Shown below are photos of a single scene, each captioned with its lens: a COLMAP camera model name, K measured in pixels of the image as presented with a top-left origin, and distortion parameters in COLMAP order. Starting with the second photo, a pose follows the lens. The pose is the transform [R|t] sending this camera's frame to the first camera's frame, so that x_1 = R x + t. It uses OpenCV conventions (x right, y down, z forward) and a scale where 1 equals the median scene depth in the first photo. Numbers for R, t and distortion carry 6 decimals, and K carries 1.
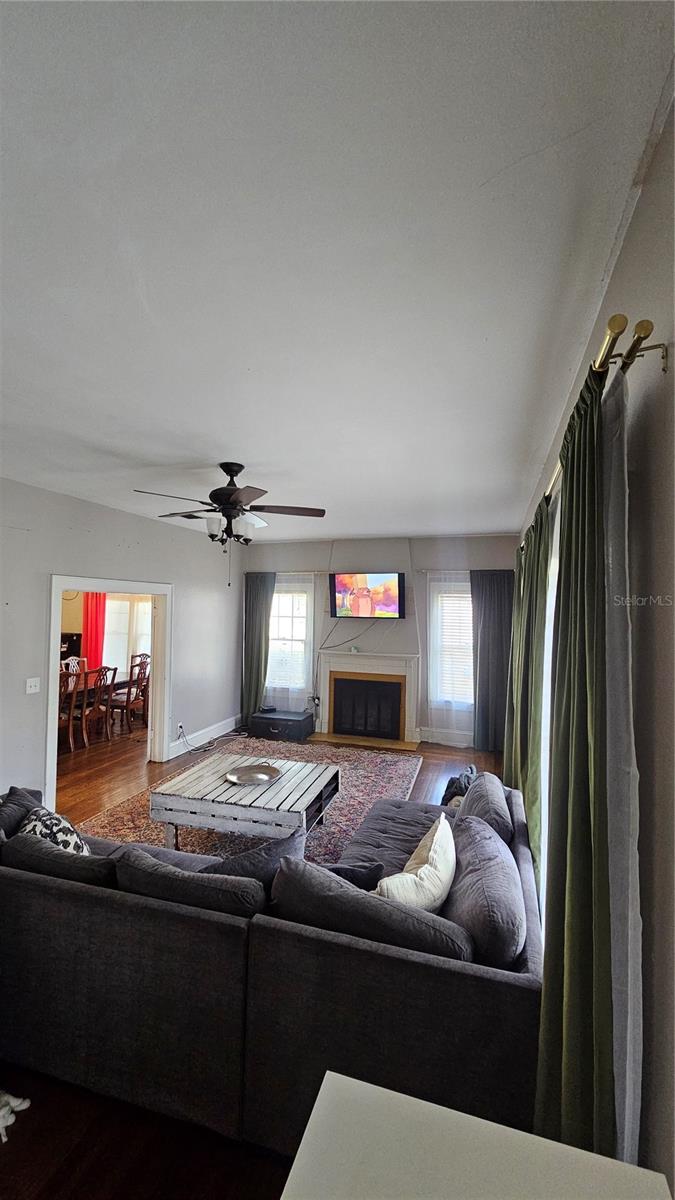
lens RADIAL K [[483.3, 0, 335.3], [0, 483.3, 601.0], [0, 0, 1]] dist [0.002040, -0.001179]
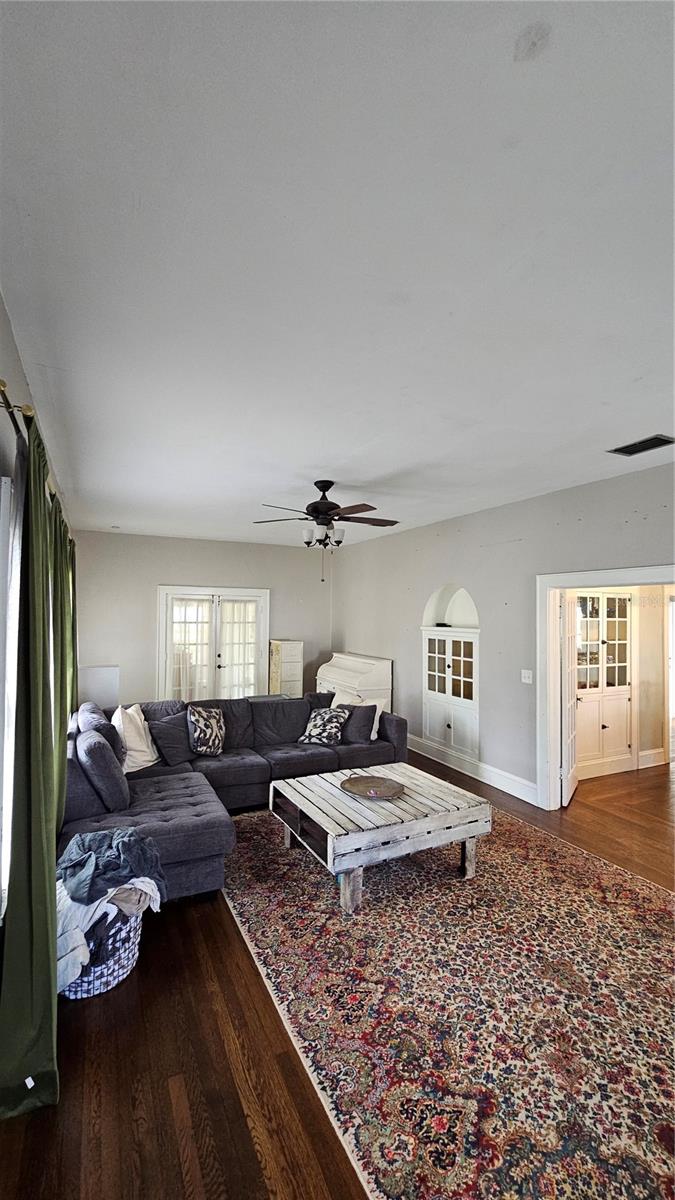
lens RADIAL K [[483.3, 0, 325.9], [0, 483.3, 603.9], [0, 0, 1]] dist [0.002040, -0.001179]
pose [[-0.725110, -0.041615, -0.687374, 0.473048], [-0.018491, 0.998989, -0.040975, 0.060371], [0.688385, -0.017001, -0.725146, 1.466145]]
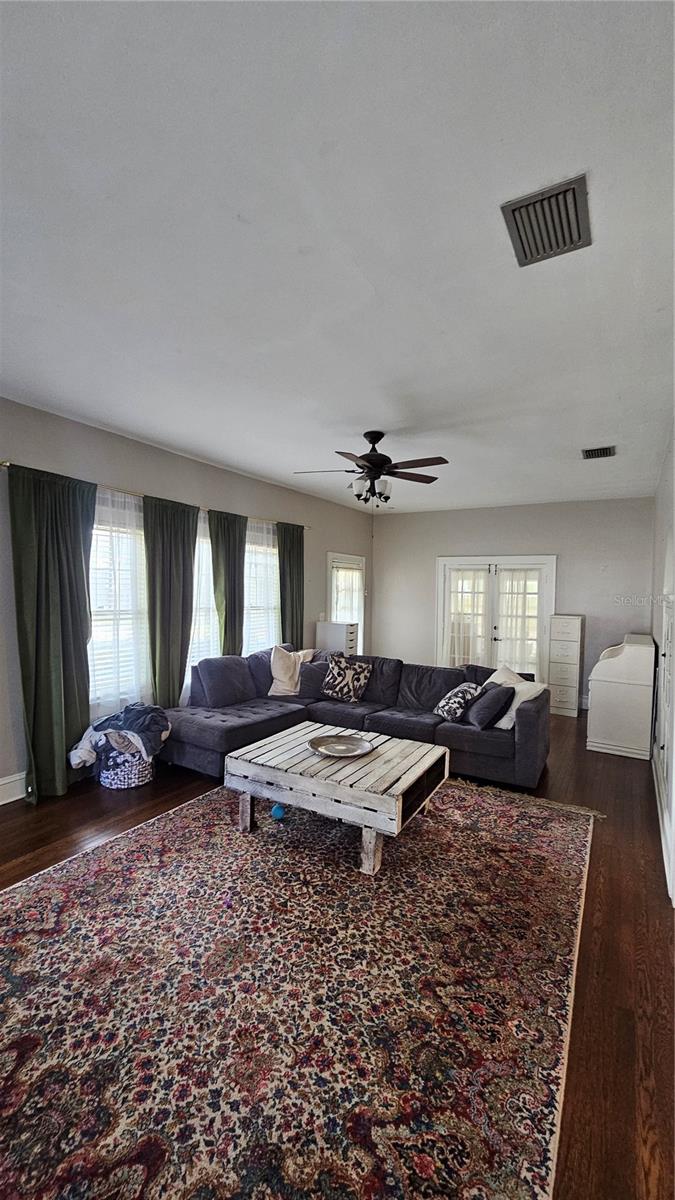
lens RADIAL K [[483.3, 0, 337.6], [0, 483.3, 610.0], [0, 0, 1]] dist [0.002040, -0.001179]
pose [[-0.975806, -0.047392, 0.213439, -0.307663], [-0.040875, 0.998556, 0.034846, 0.086686], [-0.214783, 0.025278, -0.976335, 1.685057]]
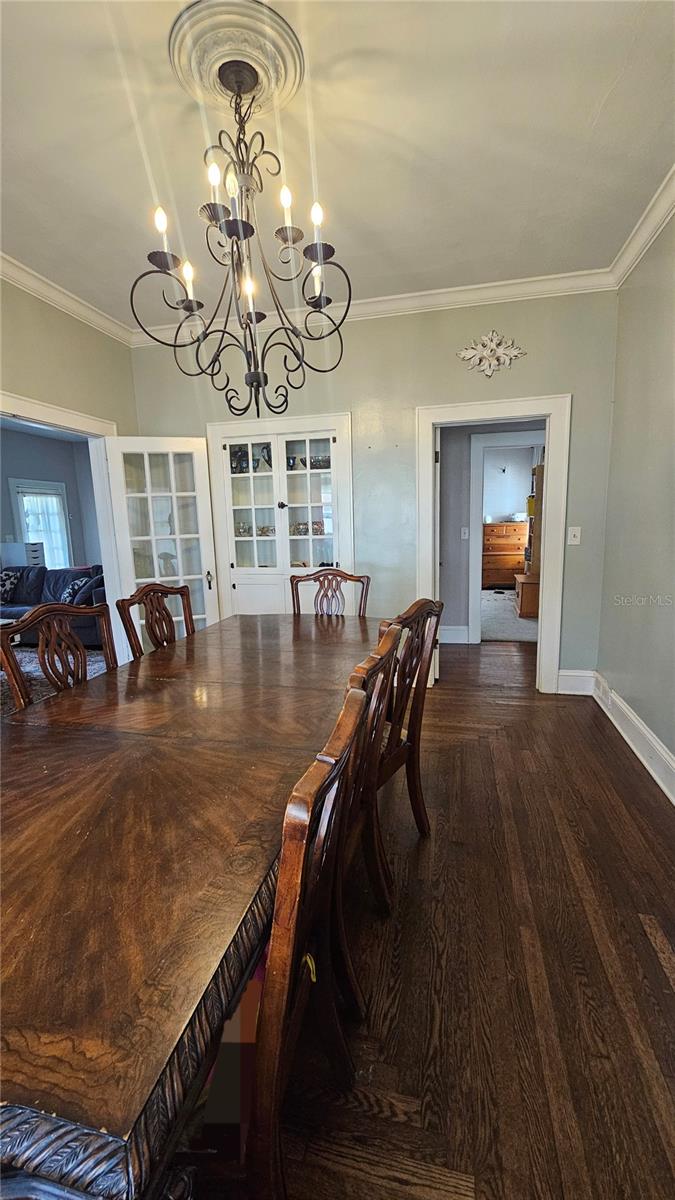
lens RADIAL K [[483.3, 0, 338.6], [0, 483.3, 600.9], [0, 0, 1]] dist [0.002040, -0.001179]
pose [[-0.996419, 0.014420, -0.083316, -0.962090], [0.002462, 0.989879, 0.141890, 0.145372], [0.084519, 0.141177, -0.986370, 1.988253]]
